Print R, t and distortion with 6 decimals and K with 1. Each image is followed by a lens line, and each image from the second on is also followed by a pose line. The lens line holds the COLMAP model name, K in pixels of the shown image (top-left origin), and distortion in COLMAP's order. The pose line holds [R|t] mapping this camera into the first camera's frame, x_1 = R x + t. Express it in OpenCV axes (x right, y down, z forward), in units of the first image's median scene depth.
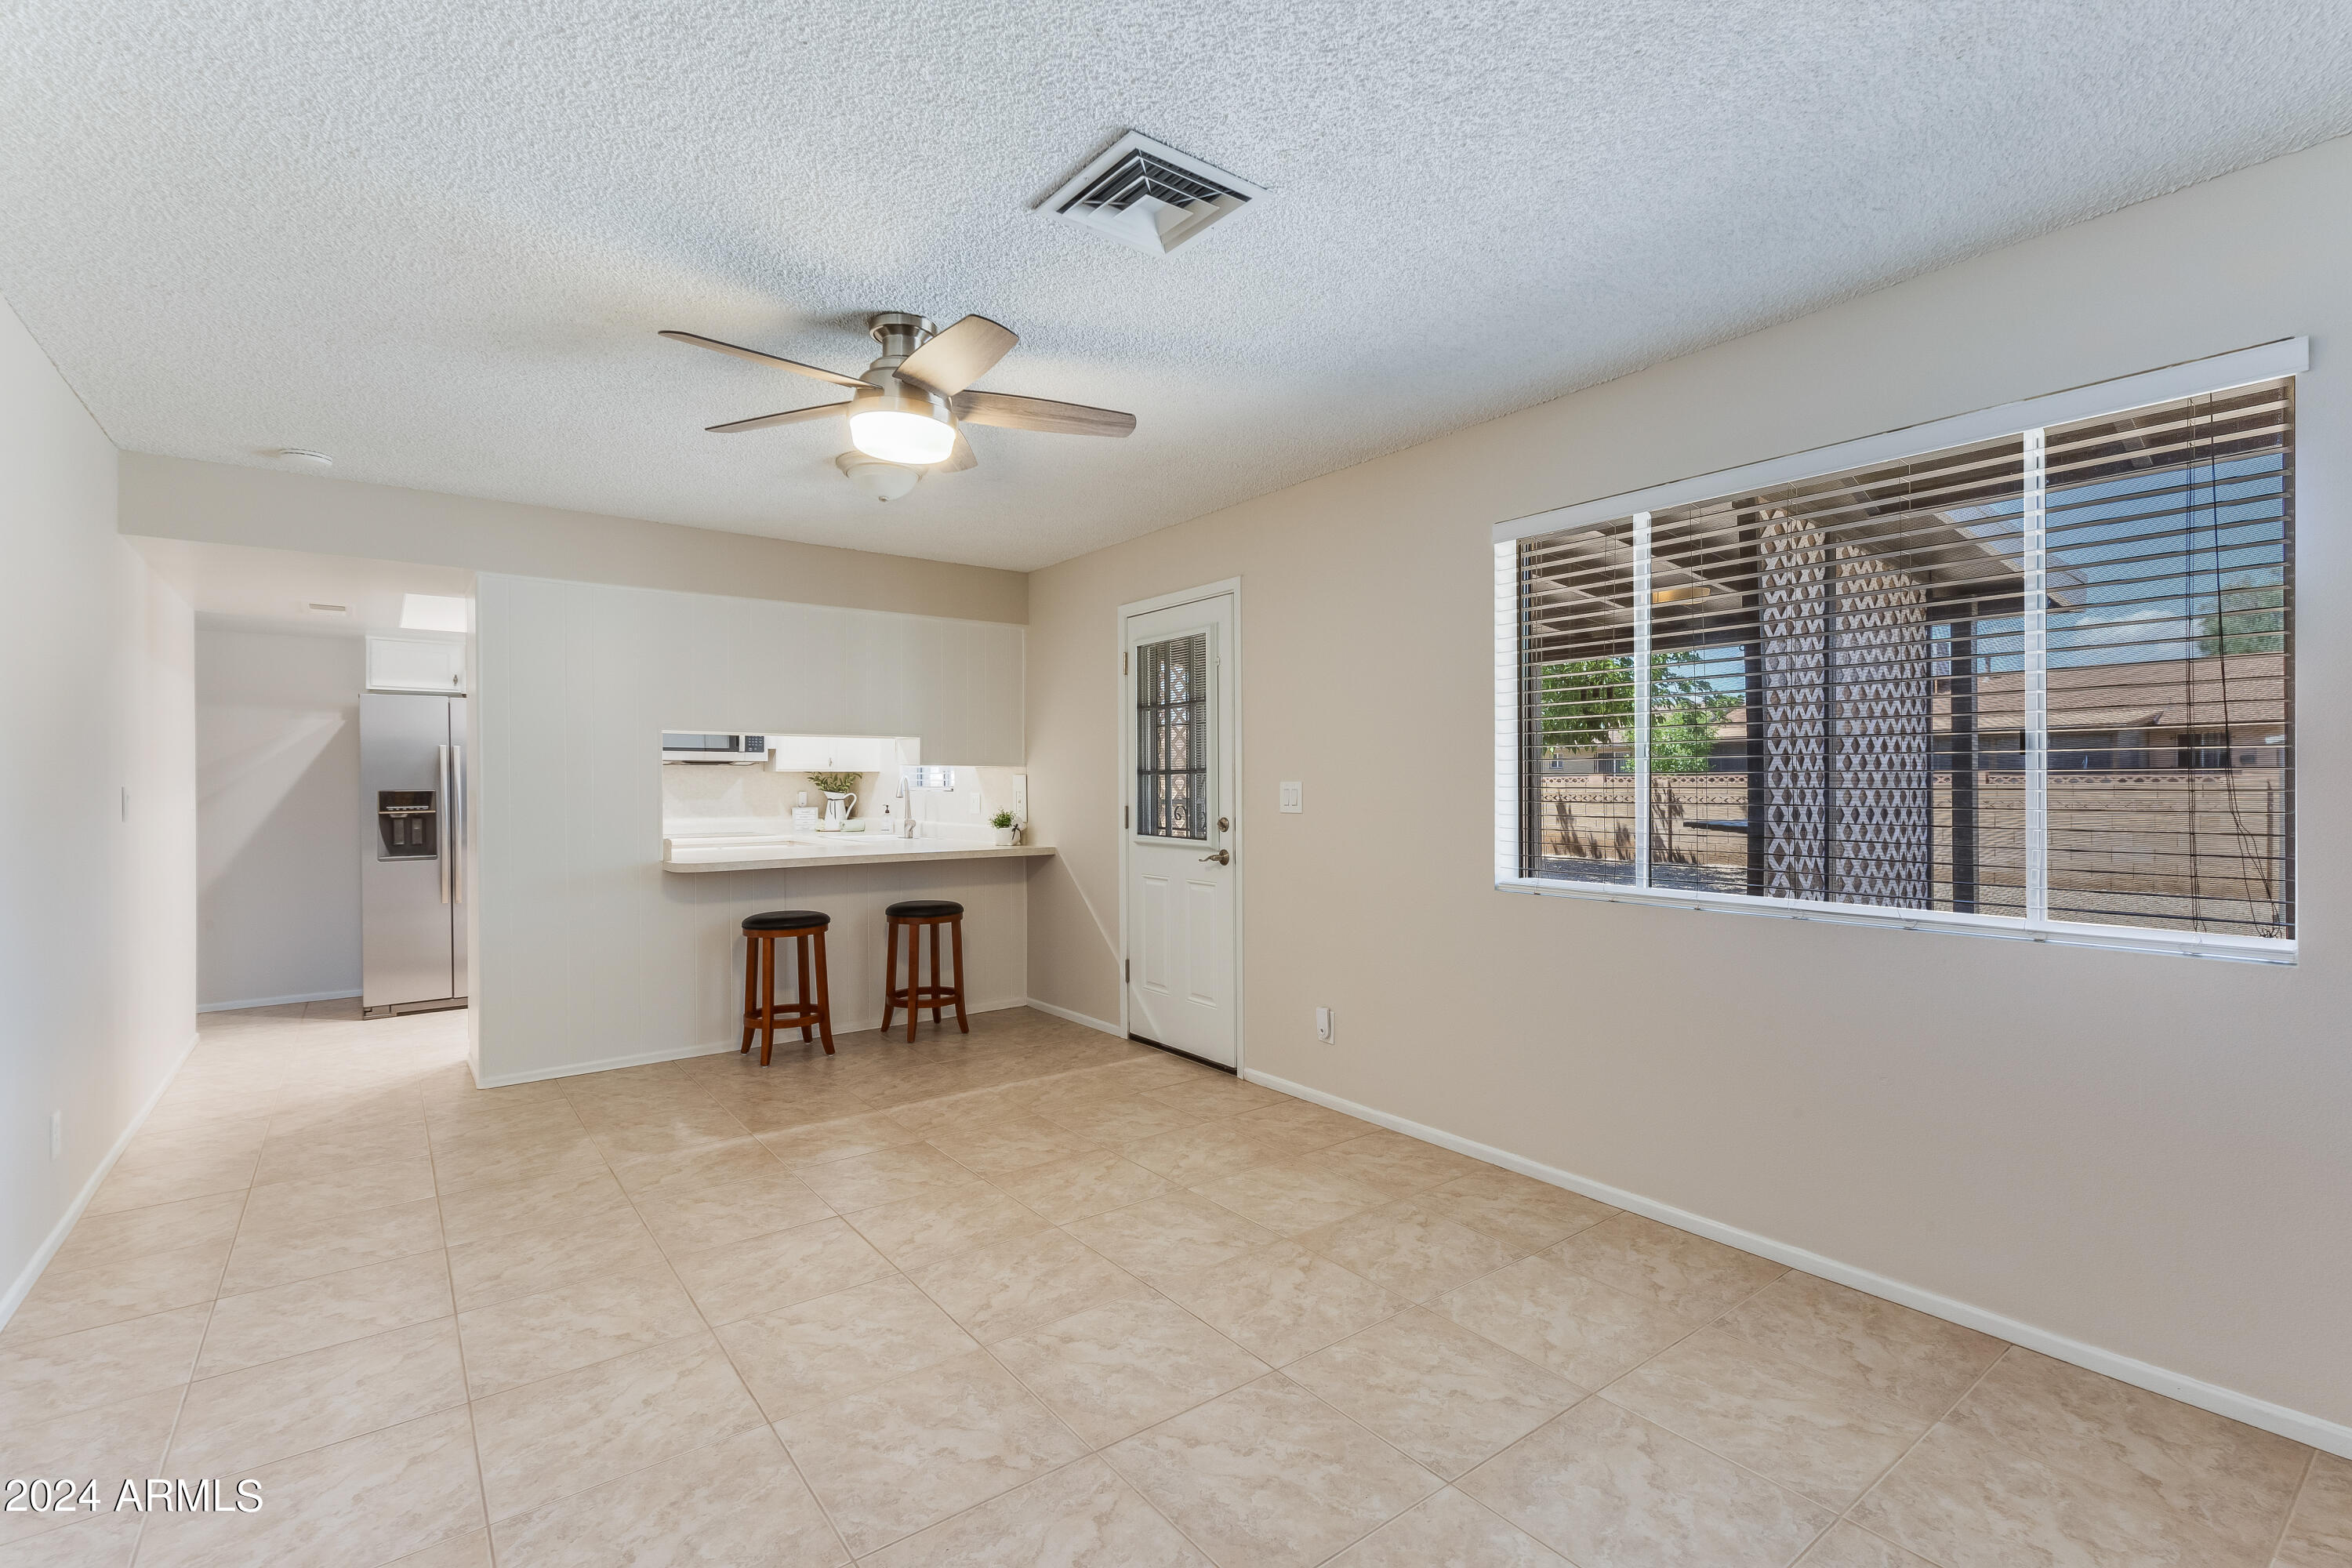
lens RADIAL K [[1051.8, 0, 1179.8], [0, 1051.8, 774.8], [0, 0, 1]] dist [0.009636, -0.000665]
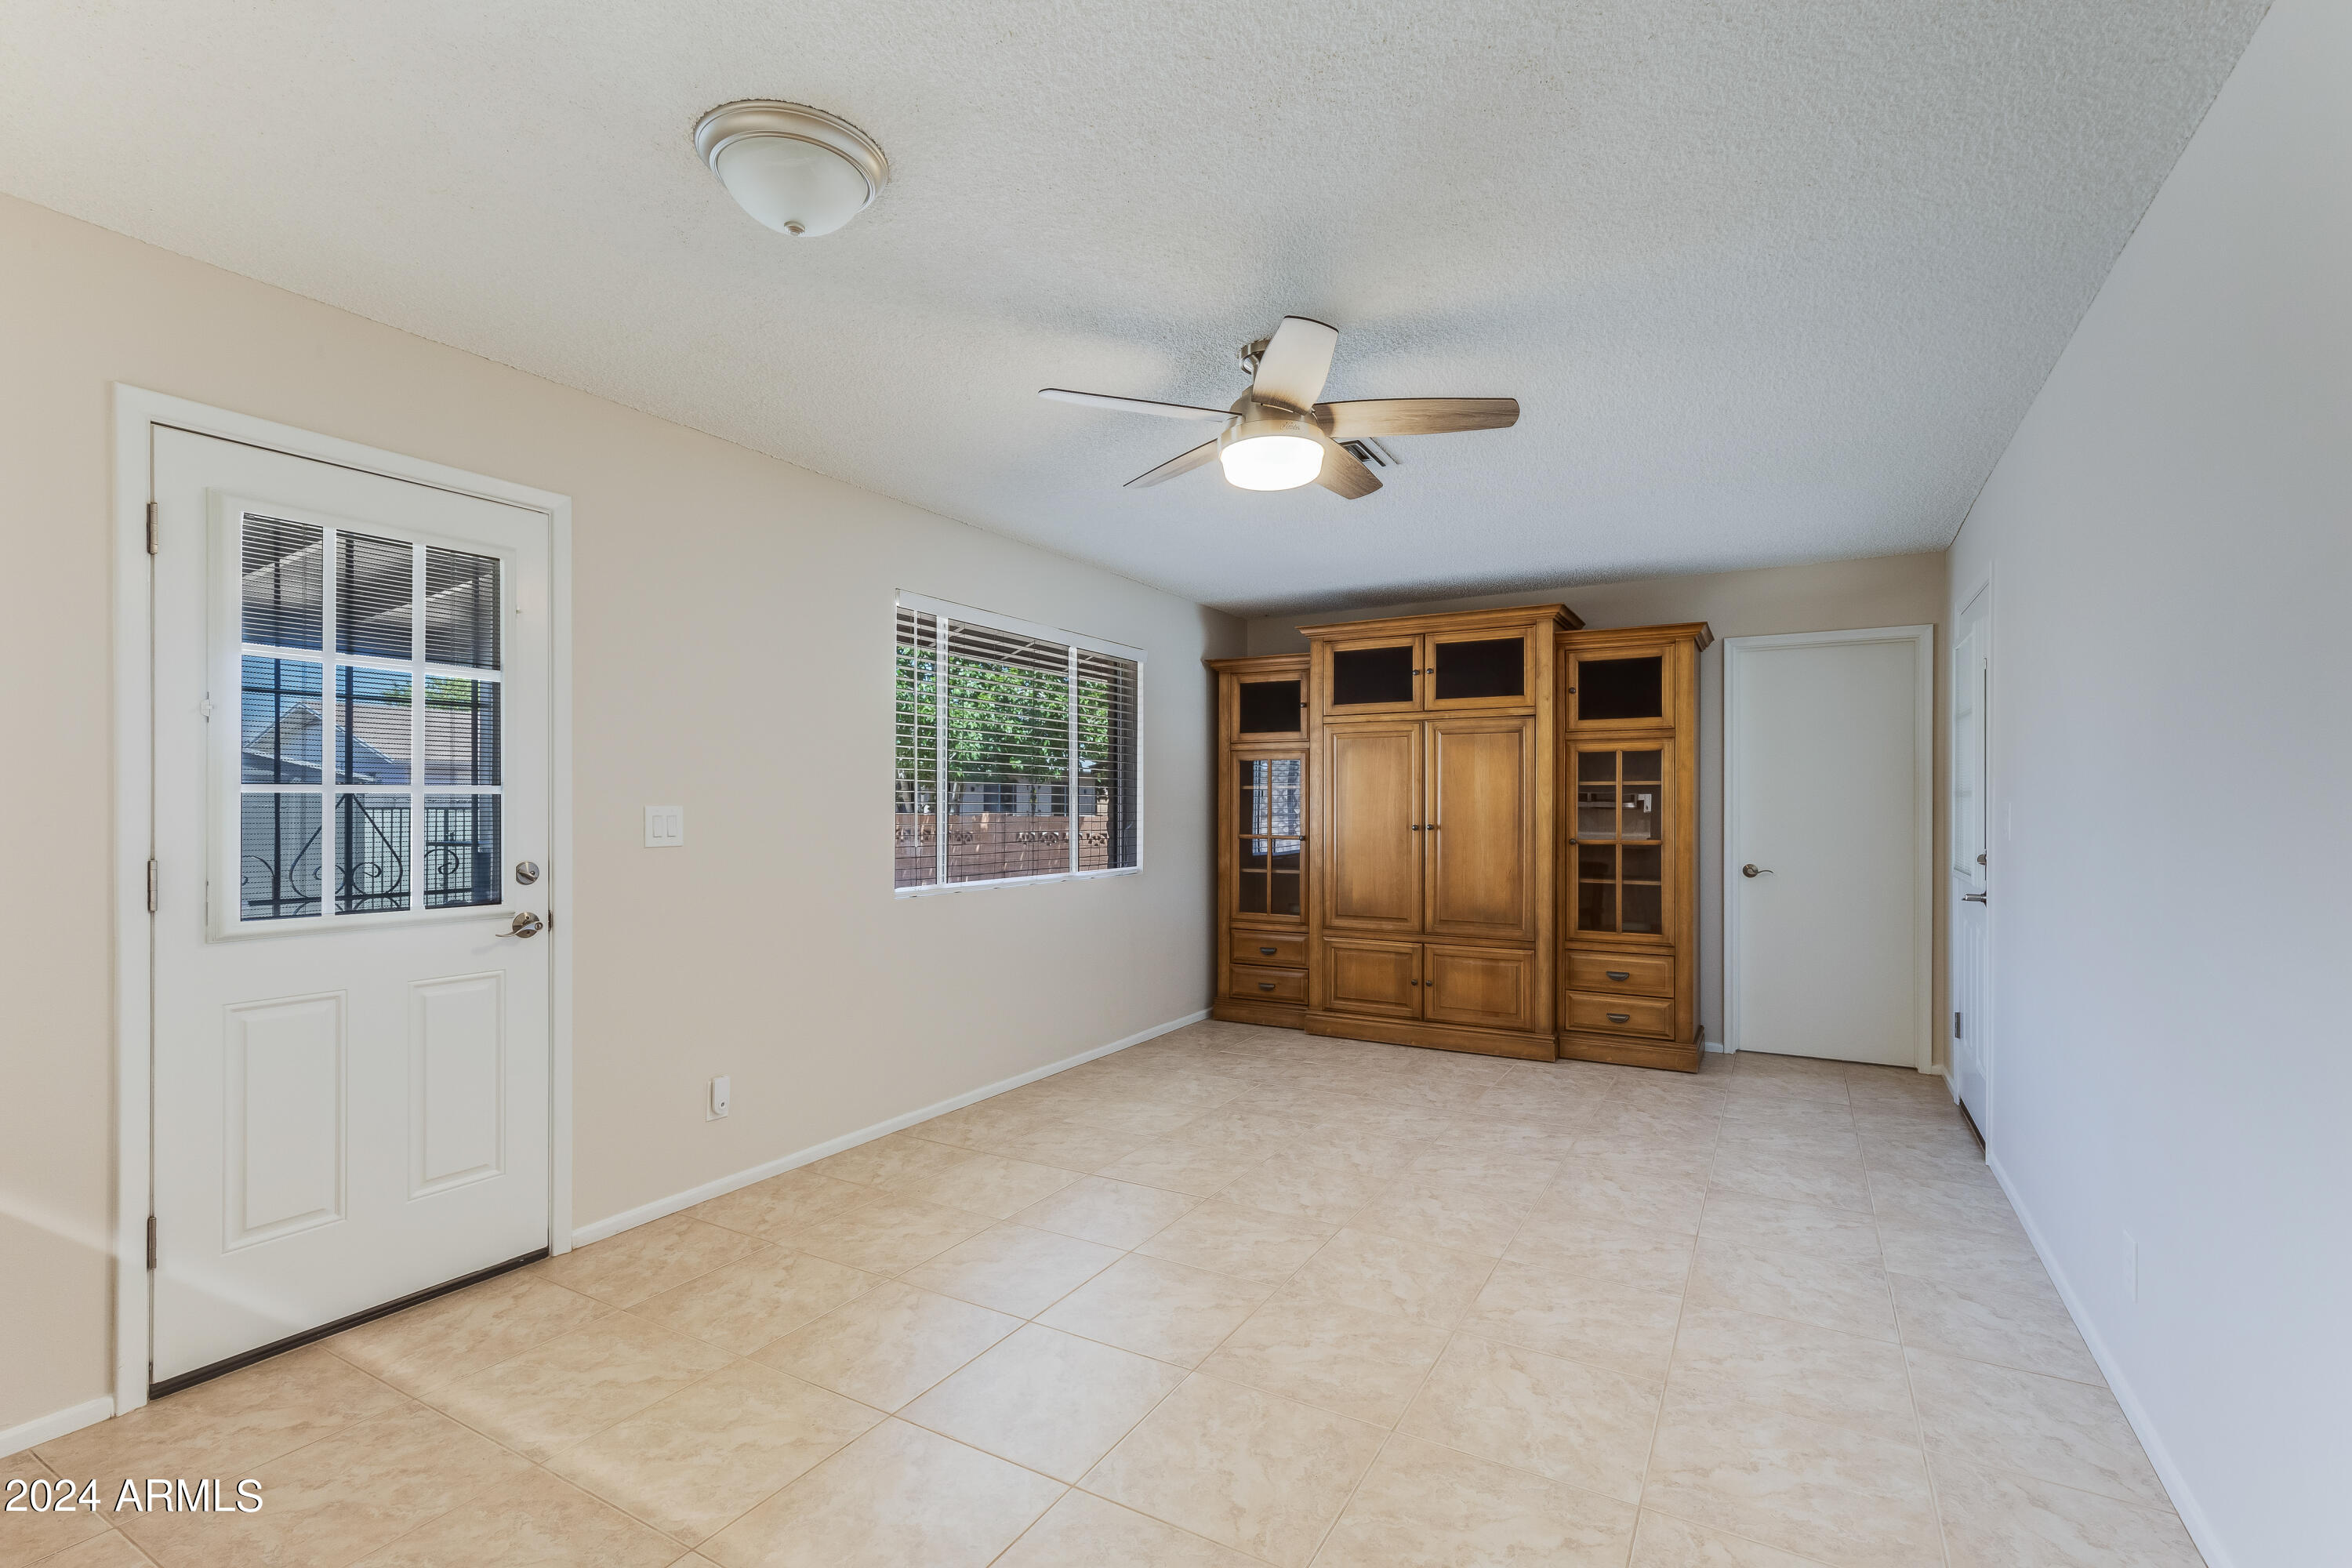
lens RADIAL K [[1051.8, 0, 1179.8], [0, 1051.8, 774.8], [0, 0, 1]] dist [0.009636, -0.000665]
pose [[-0.383240, 0.030330, 0.923151, -1.018506], [-0.005485, 0.999368, -0.035111, 0.011481], [-0.923632, -0.018520, -0.382832, 1.283152]]
